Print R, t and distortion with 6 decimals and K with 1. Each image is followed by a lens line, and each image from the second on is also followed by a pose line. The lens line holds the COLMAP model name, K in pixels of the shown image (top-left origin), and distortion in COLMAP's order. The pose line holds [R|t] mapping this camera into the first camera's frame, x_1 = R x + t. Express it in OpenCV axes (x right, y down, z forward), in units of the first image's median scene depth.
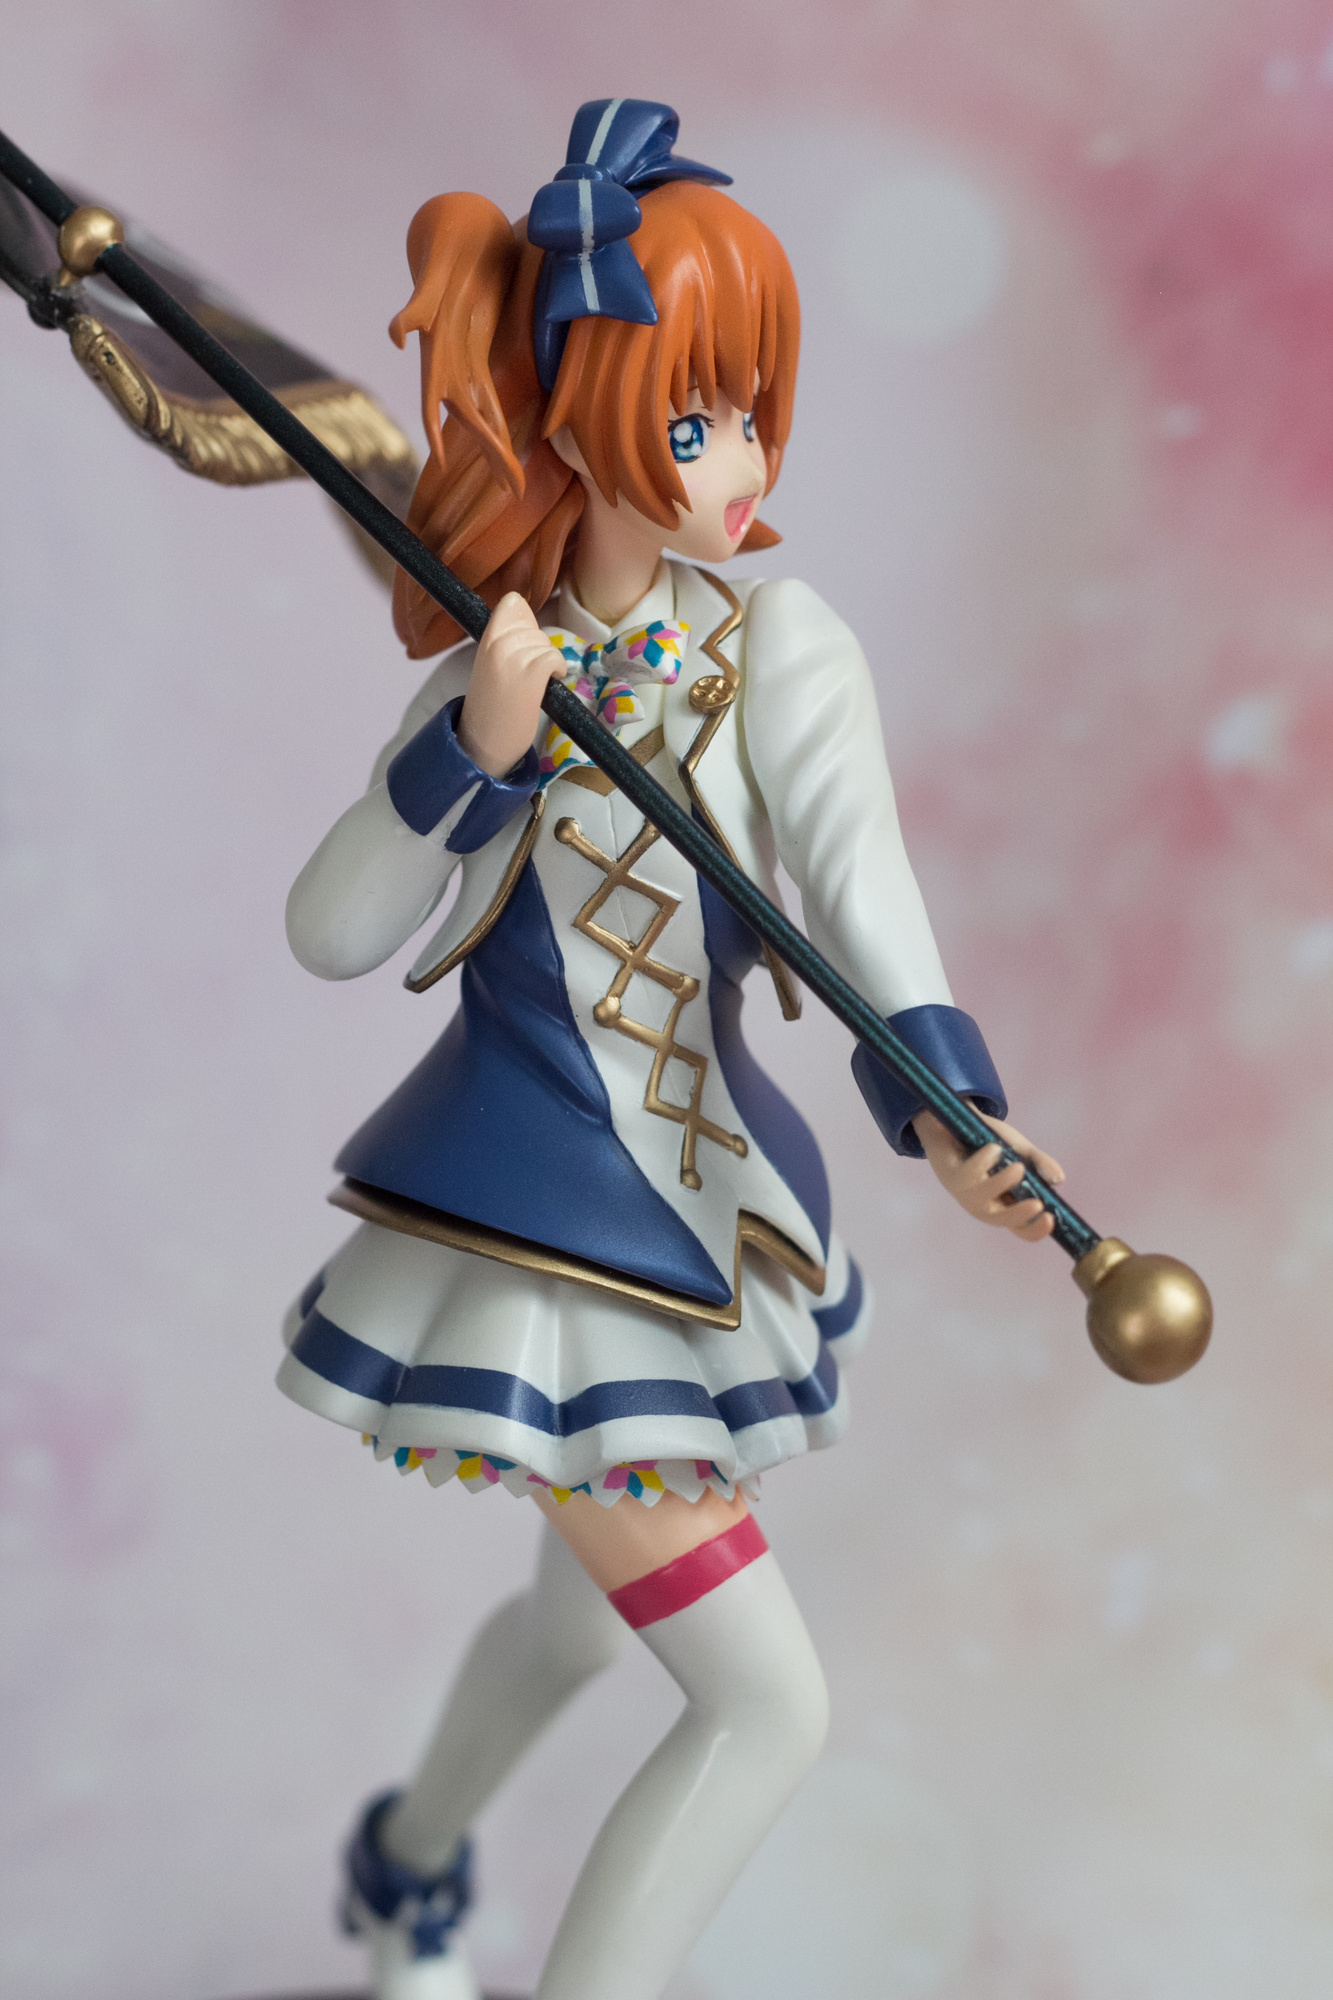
lens RADIAL K [[5167.8, 0, 667.0], [0, 5167.8, 1000.6], [0, 0, 1]] dist [-0.096806, 0.000000]
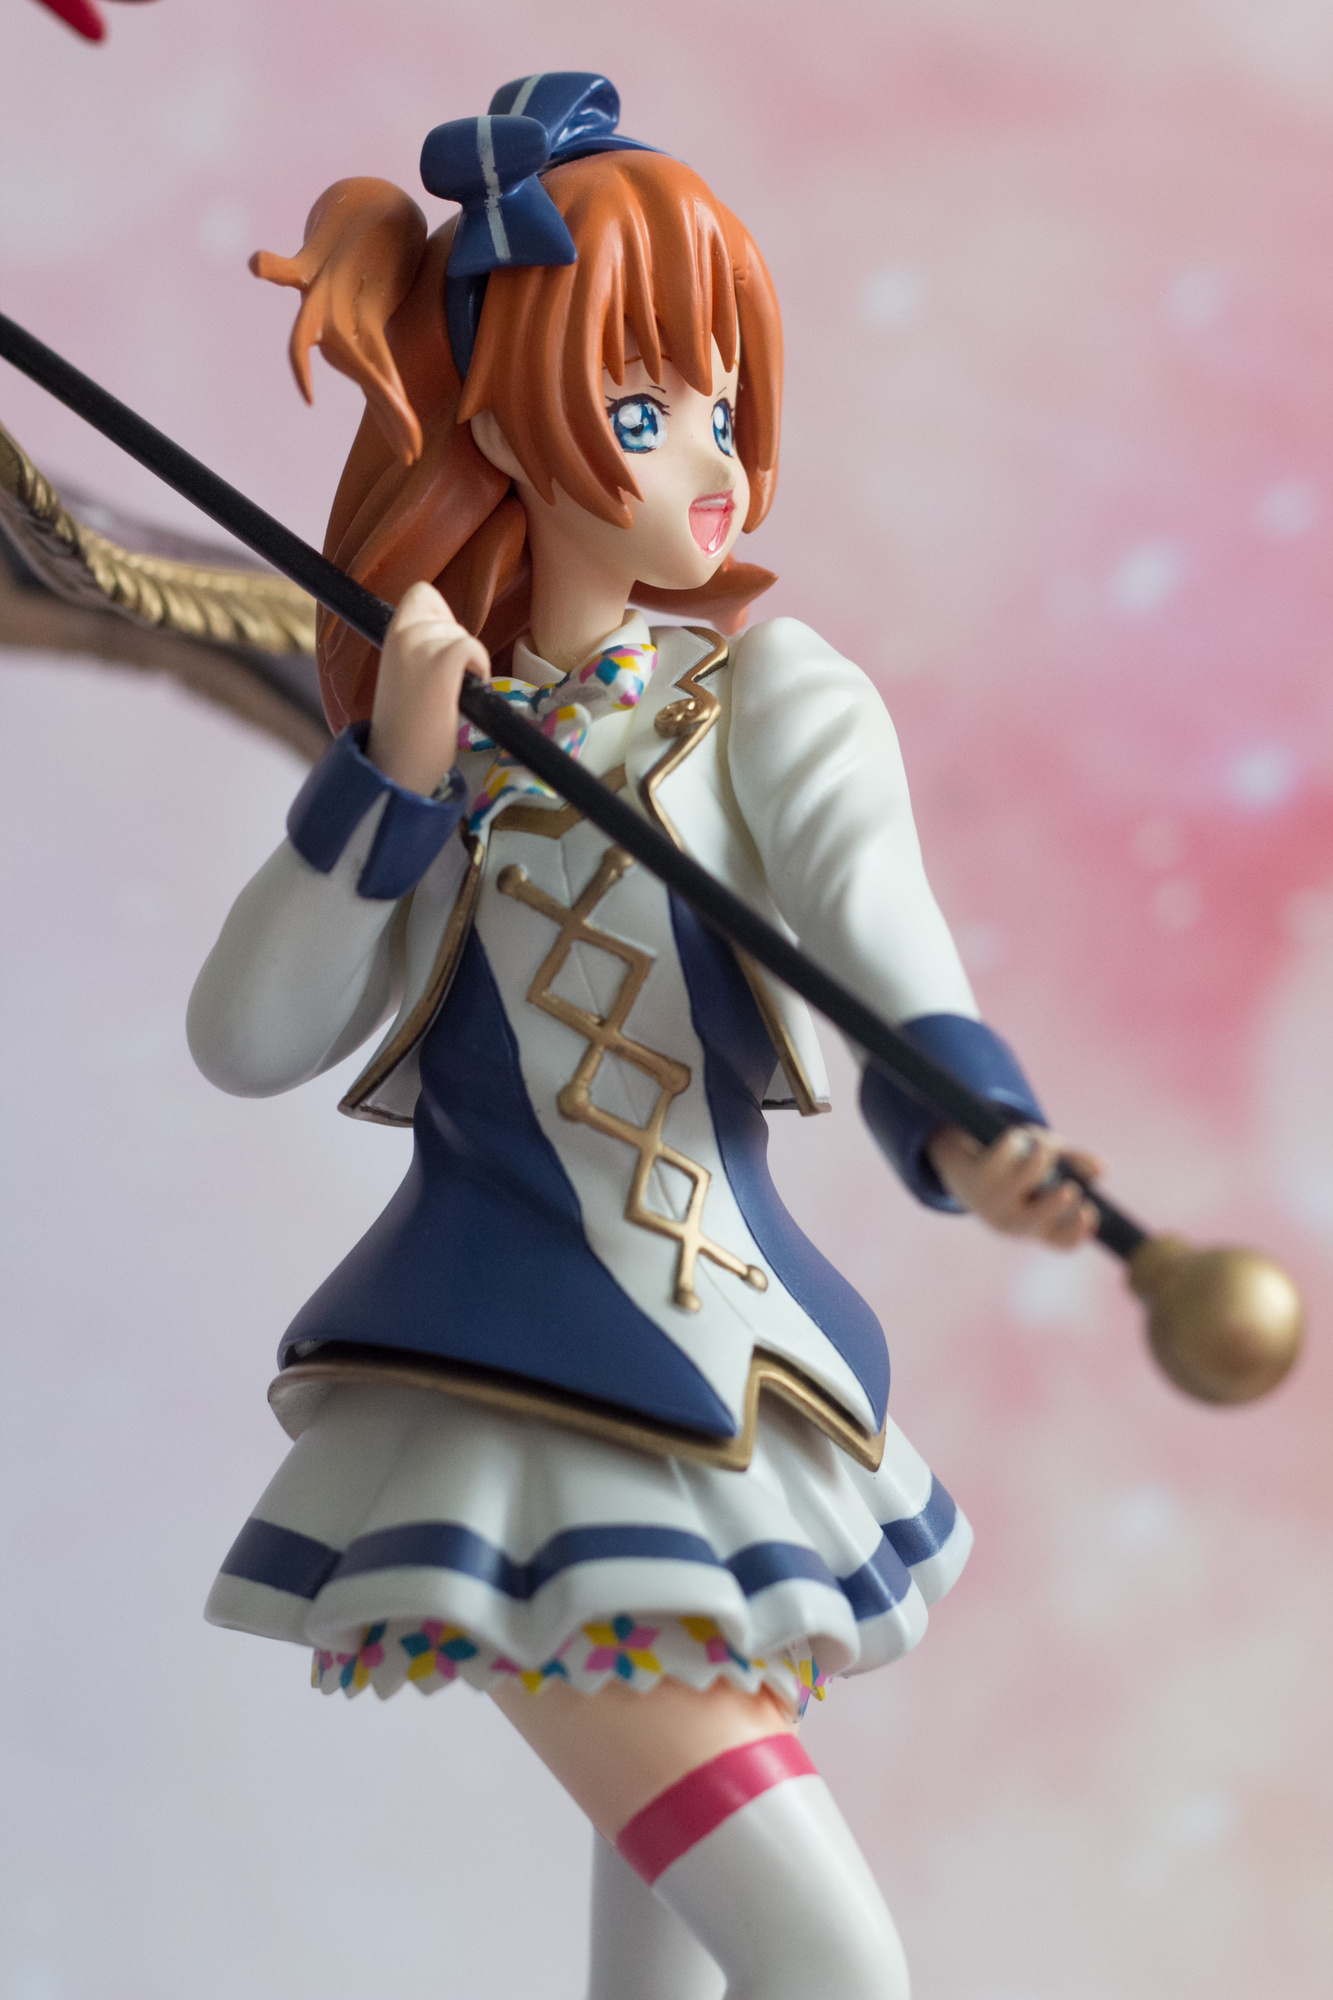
lens RADIAL K [[5167.8, 0, 665.0], [0, 5167.8, 987.3], [0, 0, 1]] dist [-0.096806, 0.000000]
pose [[0.990728, -0.074883, -0.113358, 0.097177], [0.039162, 0.956375, -0.289506, 0.223307], [0.130092, 0.282383, 0.950440, 0.222522]]
